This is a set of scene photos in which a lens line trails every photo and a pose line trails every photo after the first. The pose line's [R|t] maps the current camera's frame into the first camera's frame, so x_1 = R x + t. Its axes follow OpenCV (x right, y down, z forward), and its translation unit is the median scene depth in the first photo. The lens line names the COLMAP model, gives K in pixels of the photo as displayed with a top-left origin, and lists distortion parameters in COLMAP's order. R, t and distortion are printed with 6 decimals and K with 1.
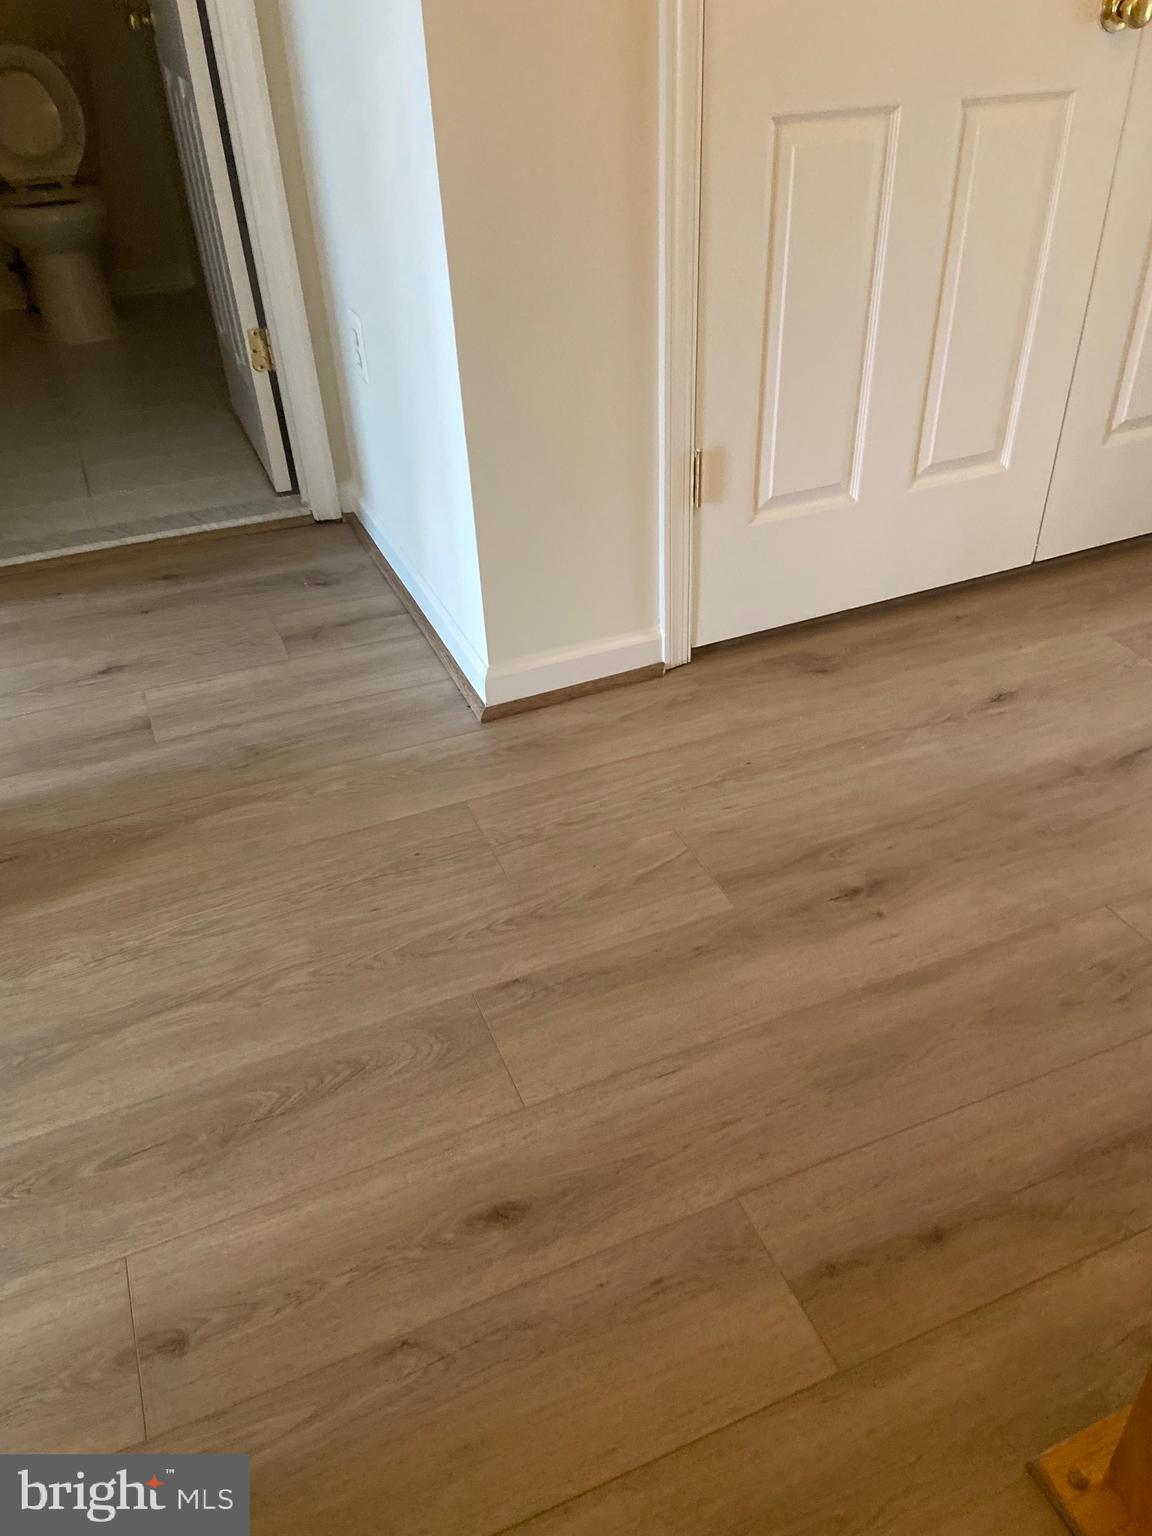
lens RADIAL K [[1184.3, 0, 576.0], [0, 1184.3, 768.0], [0, 0, 1]] dist [-0.000988, -0.001922]
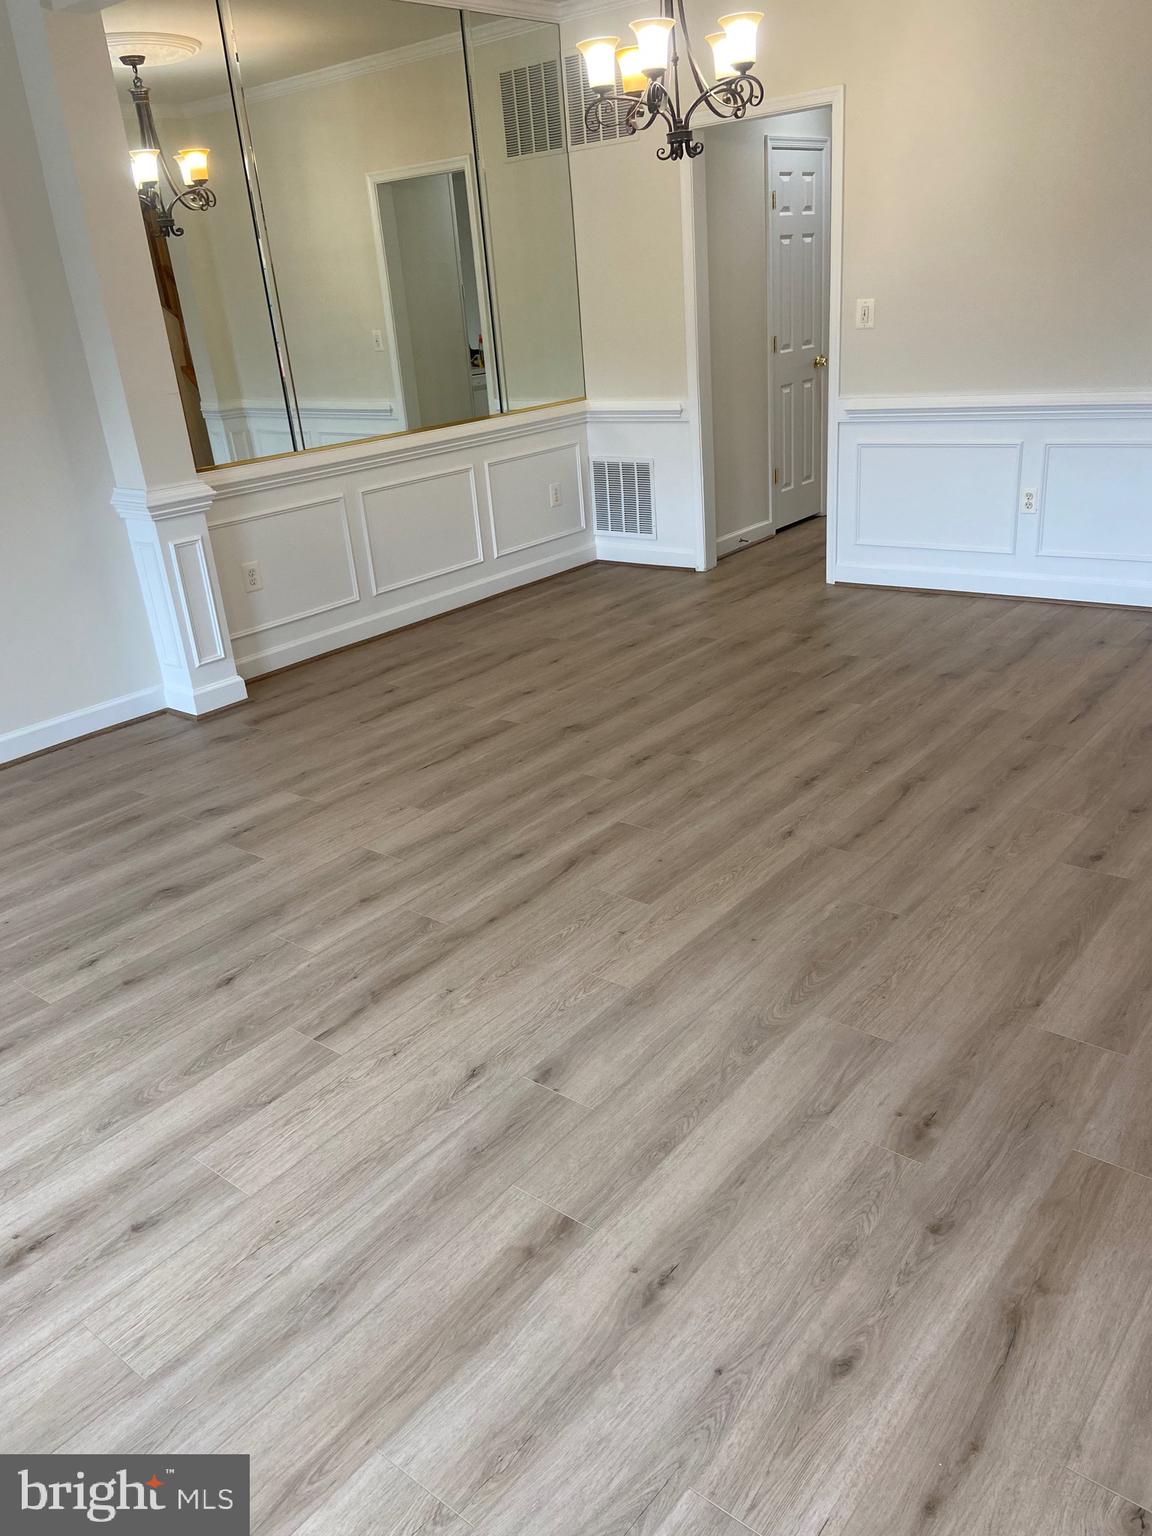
lens RADIAL K [[1184.3, 0, 576.0], [0, 1184.3, 768.0], [0, 0, 1]] dist [-0.000988, -0.001922]
pose [[-0.881053, 0.256072, -0.397709, 0.602912], [-0.198249, 0.563478, 0.801991, -1.105801], [0.429467, 0.785442, -0.445688, 0.925105]]
